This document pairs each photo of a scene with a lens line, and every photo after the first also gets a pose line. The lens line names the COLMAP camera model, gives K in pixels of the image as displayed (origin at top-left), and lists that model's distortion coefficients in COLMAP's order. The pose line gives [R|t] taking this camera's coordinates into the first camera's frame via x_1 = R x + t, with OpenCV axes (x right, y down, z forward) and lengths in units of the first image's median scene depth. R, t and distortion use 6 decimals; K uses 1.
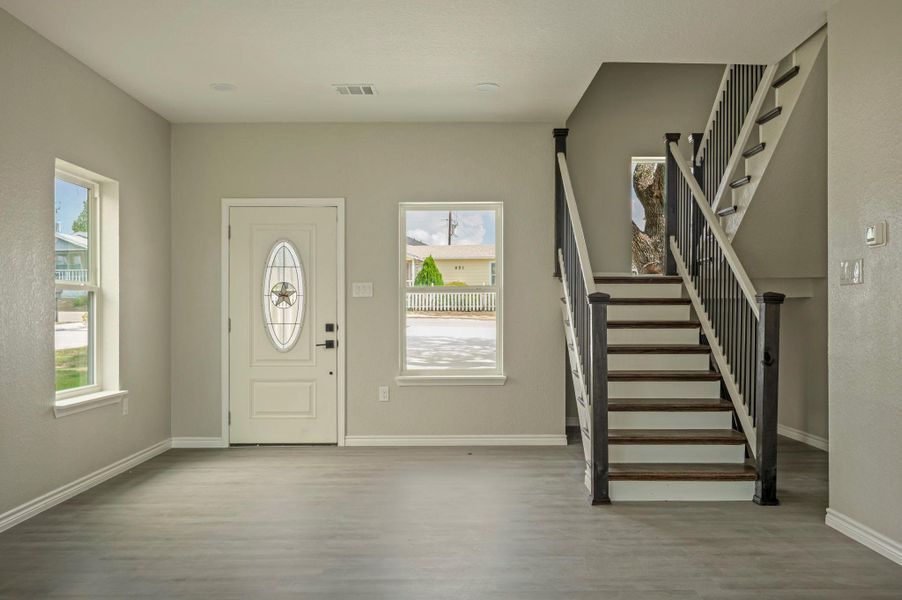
lens RADIAL K [[783.4, 0, 454.4], [0, 783.4, 317.0], [0, 0, 1]] dist [0.003947, -0.000480]
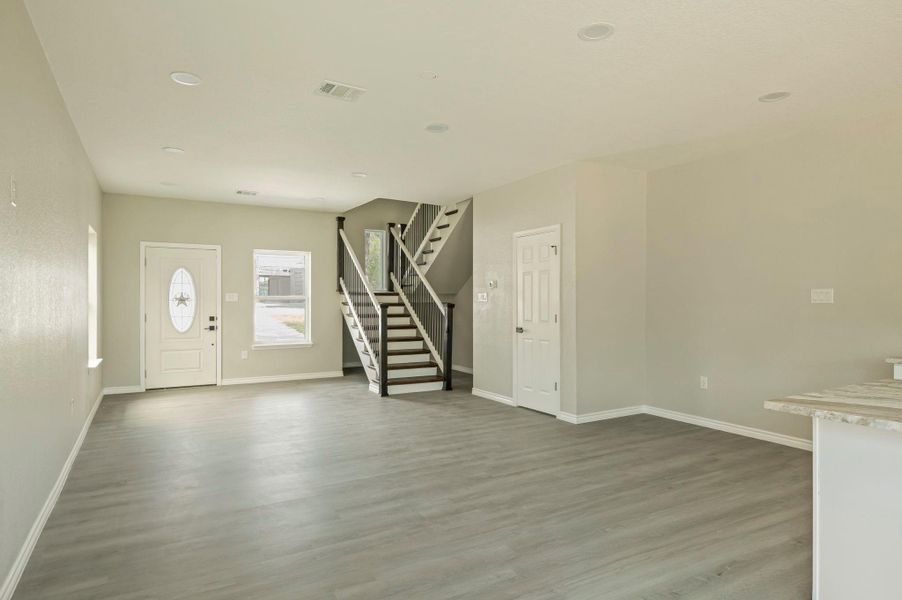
lens RADIAL K [[521.1, 0, 451.7], [0, 521.1, 303.0], [0, 0, 1]] dist [0.007505, 0.000405]
pose [[0.868716, 0.001728, 0.495307, -0.272698], [-0.001364, 0.999998, -0.001096, -0.020970], [-0.495308, 0.000277, 0.868717, -0.284946]]
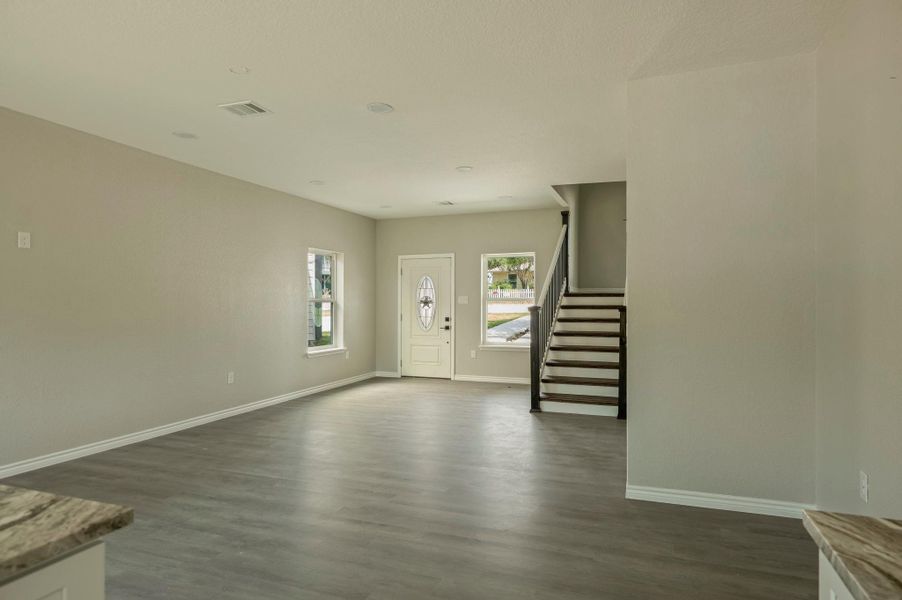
lens RADIAL K [[521.1, 0, 450.9], [0, 521.1, 302.8], [0, 0, 1]] dist [0.007505, 0.000405]
pose [[0.932676, 0.000390, -0.360716, 0.321760], [-0.001595, 0.999994, -0.003043, -0.023824], [0.360713, 0.003414, 0.932671, -0.215994]]
